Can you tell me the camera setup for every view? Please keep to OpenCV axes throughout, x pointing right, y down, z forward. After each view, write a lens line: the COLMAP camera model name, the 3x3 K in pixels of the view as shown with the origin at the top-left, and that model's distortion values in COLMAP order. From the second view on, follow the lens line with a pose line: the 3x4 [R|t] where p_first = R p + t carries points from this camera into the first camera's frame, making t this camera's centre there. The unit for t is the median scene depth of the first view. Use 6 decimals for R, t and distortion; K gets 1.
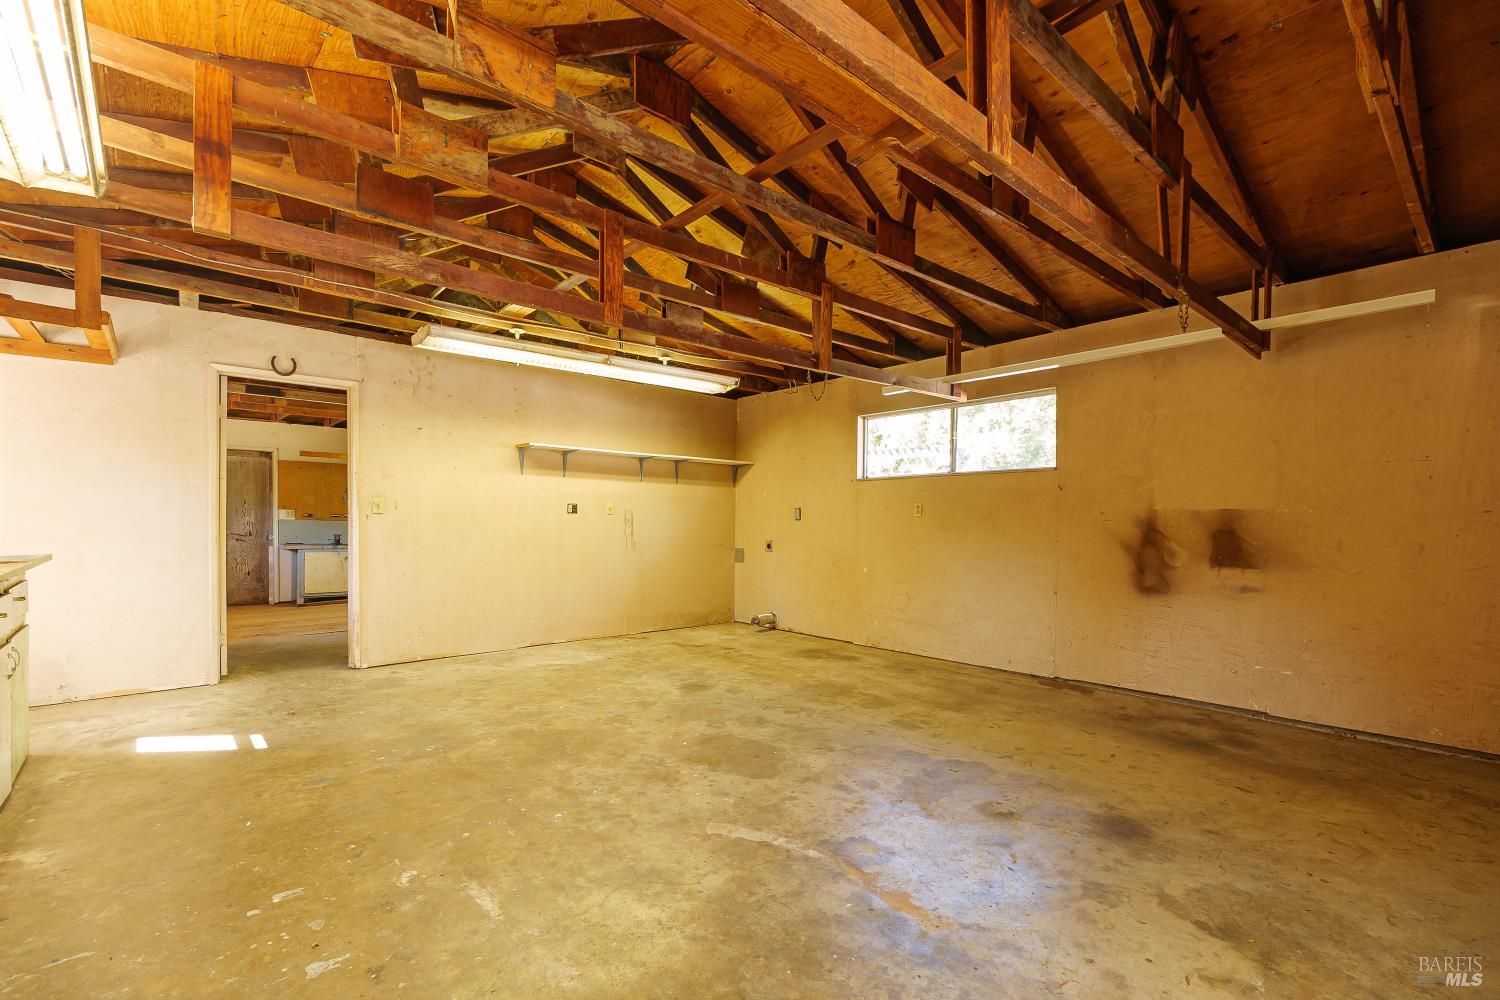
lens RADIAL K [[654.9, 0, 750.0], [0, 654.9, 500.0], [0, 0, 1]] dist [-0.003576, -0.000498]
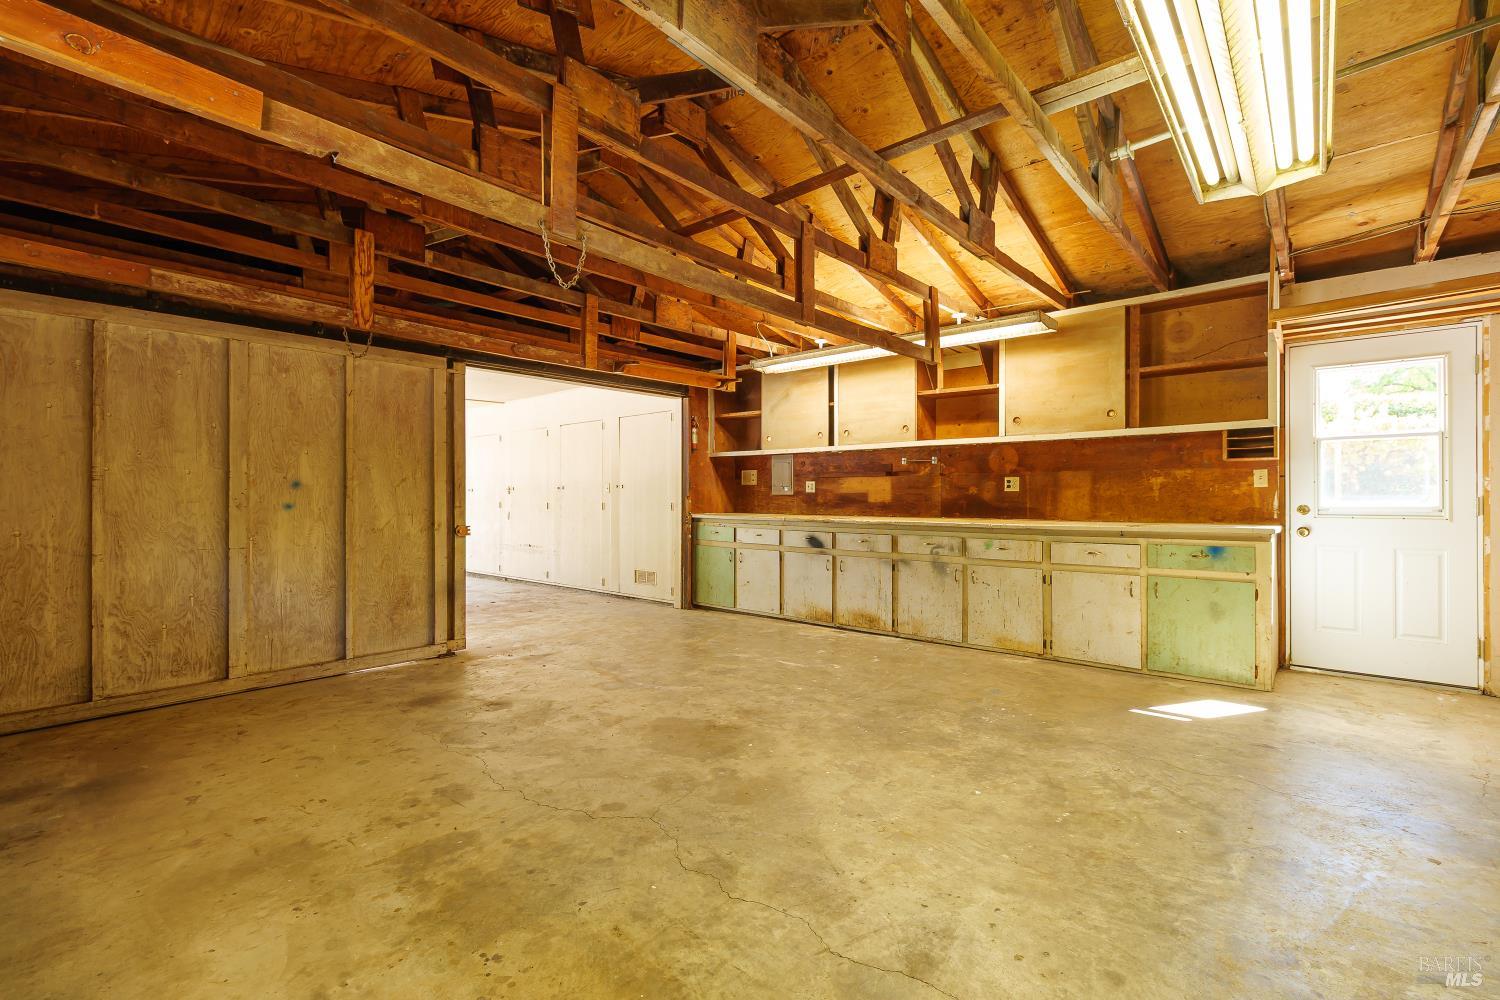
lens RADIAL K [[654.9, 0, 750.0], [0, 654.9, 500.0], [0, 0, 1]] dist [-0.003576, -0.000498]
pose [[-0.992170, -0.003996, -0.124831, 0.015248], [-0.000401, 0.999585, -0.028809, 0.059650], [0.124895, -0.028533, -0.991760, 1.903269]]
